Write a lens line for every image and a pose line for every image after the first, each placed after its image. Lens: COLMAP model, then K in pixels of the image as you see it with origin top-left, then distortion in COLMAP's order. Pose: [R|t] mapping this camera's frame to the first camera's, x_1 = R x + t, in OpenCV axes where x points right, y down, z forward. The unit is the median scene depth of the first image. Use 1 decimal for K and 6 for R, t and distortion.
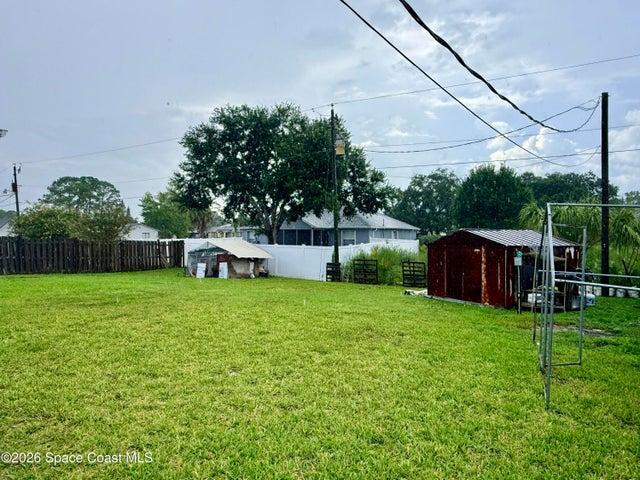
lens RADIAL K [[406.7, 0, 320.0], [0, 406.7, 240.0], [0, 0, 1]] dist [0.000661, 0.000067]
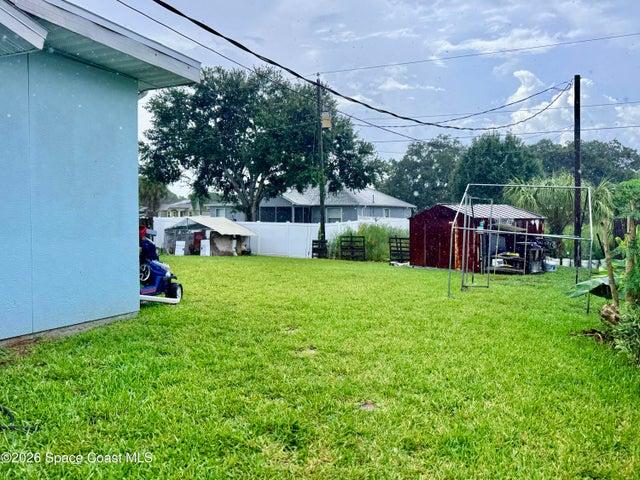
lens RADIAL K [[534.4, 0, 320.0], [0, 534.4, 240.0], [0, 0, 1]] dist [0.076696, -0.000997]
pose [[0.998817, -0.001985, 0.048584, -0.021421], [0.000428, 0.999486, 0.032047, 0.011917], [-0.048623, -0.031988, 0.998305, -0.208589]]
